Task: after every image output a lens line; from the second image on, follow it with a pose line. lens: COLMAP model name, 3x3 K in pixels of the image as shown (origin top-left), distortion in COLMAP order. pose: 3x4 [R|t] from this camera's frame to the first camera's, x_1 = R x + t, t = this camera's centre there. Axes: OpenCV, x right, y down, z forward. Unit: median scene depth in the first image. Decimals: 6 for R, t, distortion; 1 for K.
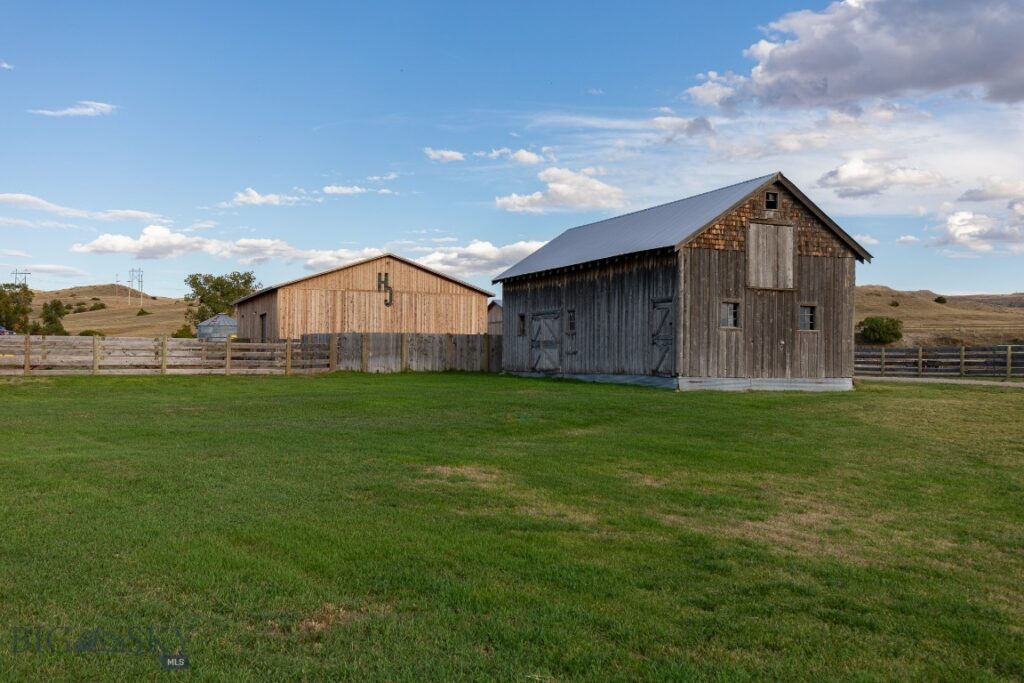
lens RADIAL K [[1038.4, 0, 512.4], [0, 1038.4, 345.0], [0, 0, 1]] dist [-0.101468, 0.000000]
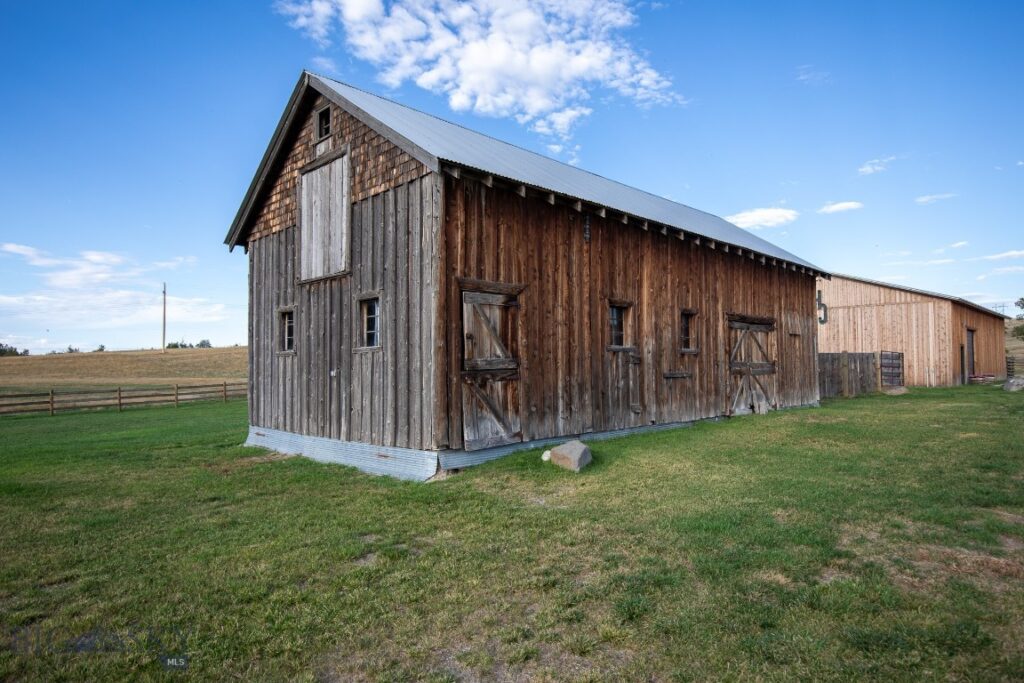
lens RADIAL K [[626.1, 0, 515.0], [0, 626.1, 341.2], [0, 0, 1]] dist [-0.006204, -0.000878]
pose [[0.369126, -0.054274, -0.927793, 0.320487], [0.026291, 0.998504, -0.047951, -0.000312], [0.929008, -0.006692, 0.370000, 0.513510]]
